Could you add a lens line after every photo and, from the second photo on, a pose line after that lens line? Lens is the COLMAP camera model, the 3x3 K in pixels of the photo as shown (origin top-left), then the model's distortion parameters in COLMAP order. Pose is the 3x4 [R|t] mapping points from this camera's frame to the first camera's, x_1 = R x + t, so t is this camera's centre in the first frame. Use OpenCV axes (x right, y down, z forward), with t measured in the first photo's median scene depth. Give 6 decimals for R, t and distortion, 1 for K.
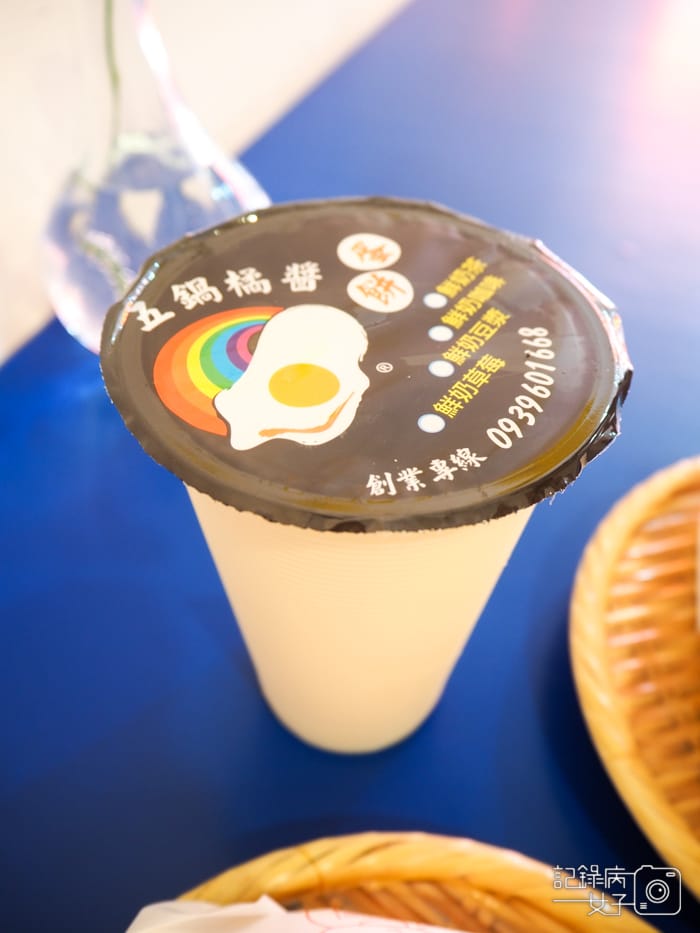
lens RADIAL K [[754.9, 0, 355.8], [0, 754.9, 469.5], [0, 0, 1]] dist [0.003843, 0.002276]
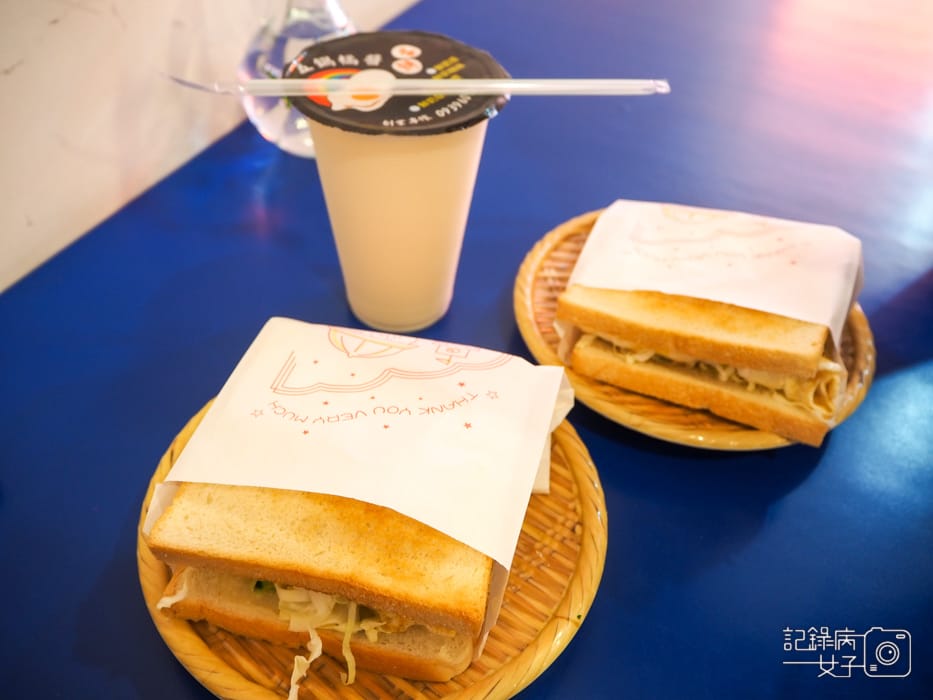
lens RADIAL K [[754.9, 0, 461.3], [0, 754.9, 346.9], [0, 0, 1]] dist [0.003843, 0.002276]
pose [[0.997170, 0.064112, -0.039263, 0.325403], [-0.066119, 0.996447, -0.052178, 0.676951], [0.035778, 0.054626, 0.997866, -1.136580]]
